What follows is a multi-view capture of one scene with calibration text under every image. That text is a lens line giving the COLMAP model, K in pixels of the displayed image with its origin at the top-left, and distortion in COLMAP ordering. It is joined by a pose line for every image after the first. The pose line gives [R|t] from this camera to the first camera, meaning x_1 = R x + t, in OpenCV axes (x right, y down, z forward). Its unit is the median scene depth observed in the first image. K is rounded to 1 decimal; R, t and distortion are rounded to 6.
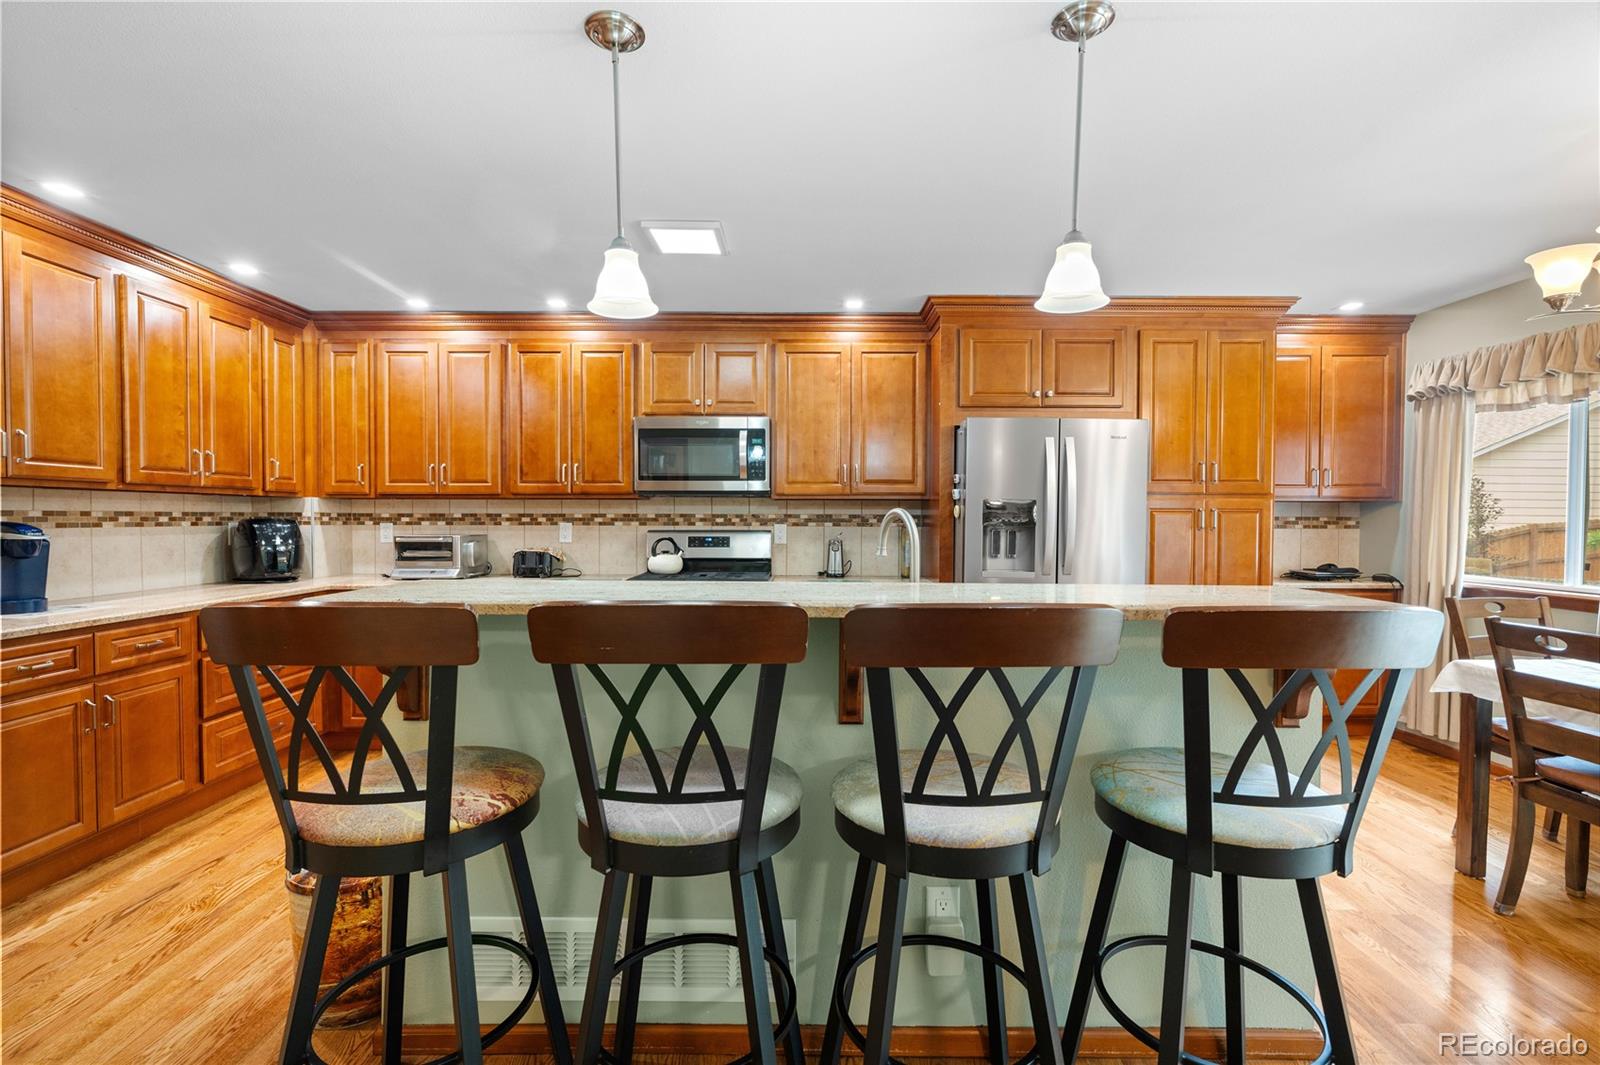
lens RADIAL K [[696.3, 0, 806.4], [0, 696.3, 532.8], [0, 0, 1]] dist [-0.010524, 0.001212]
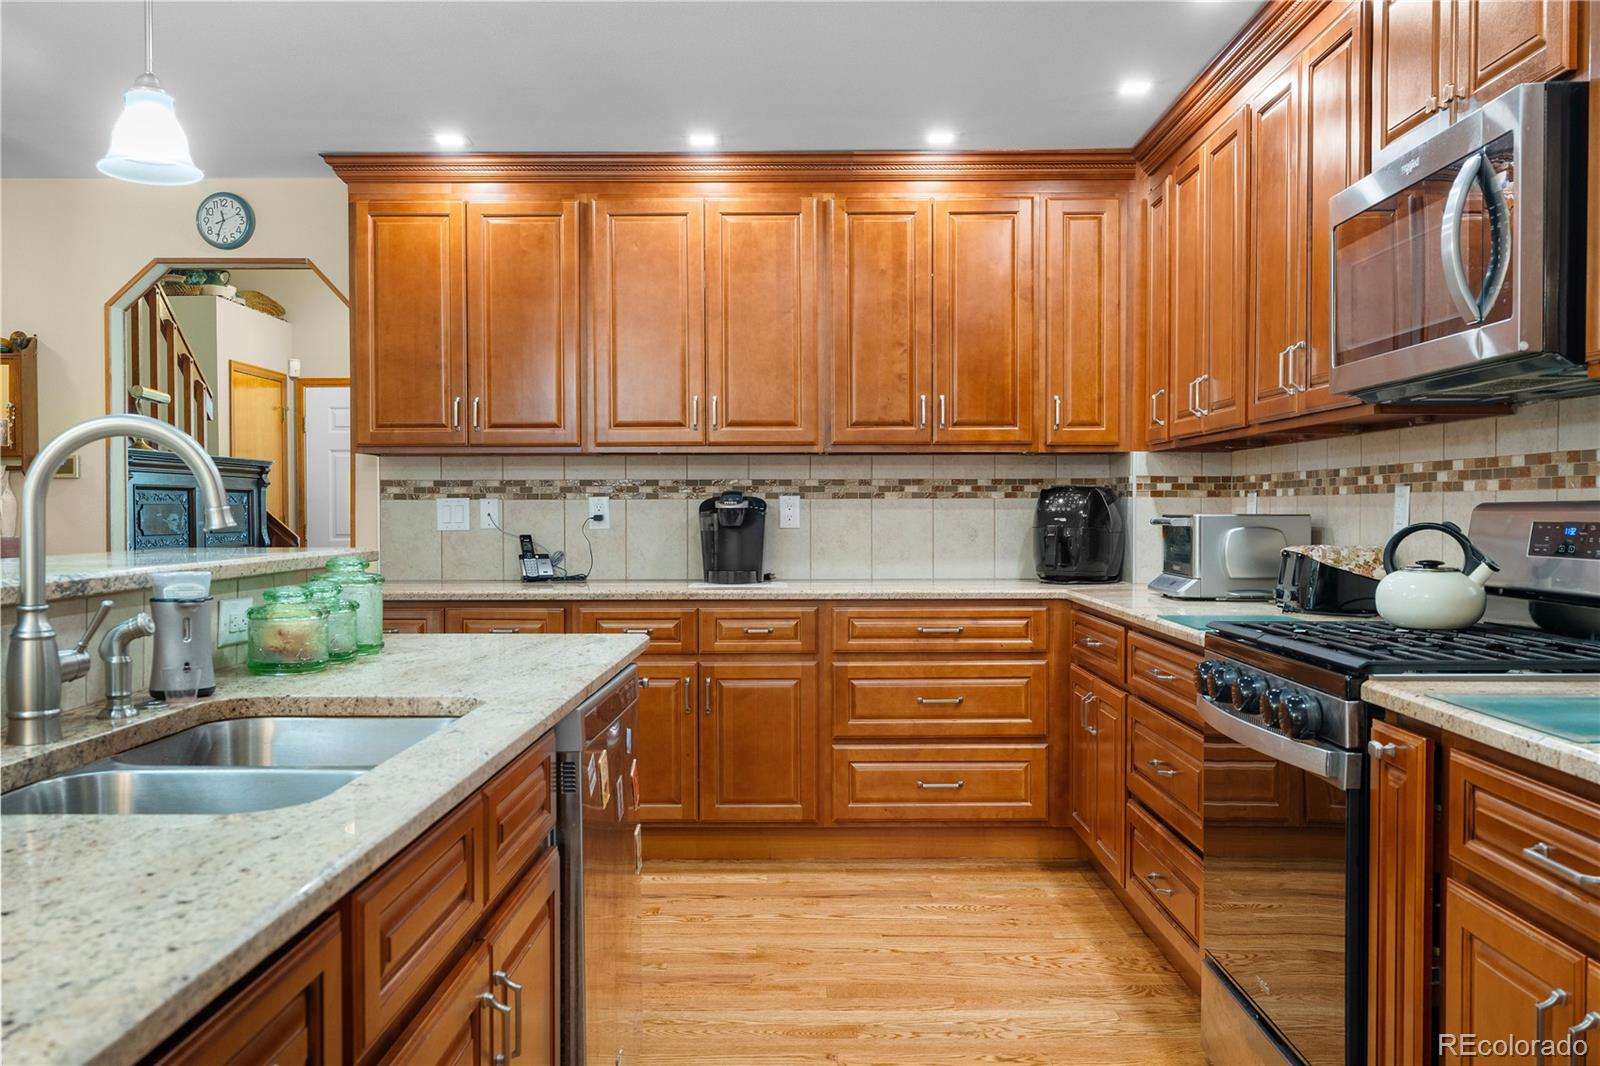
lens RADIAL K [[1324.4, 0, 811.2], [0, 1324.4, 533.0], [0, 0, 1]] dist [-0.004847, 0.003342]
pose [[-0.004244, 0.015387, -0.999873, 0.464312], [-0.020318, 0.999674, 0.015470, 0.008786], [0.999785, 0.020381, -0.003930, 0.712962]]
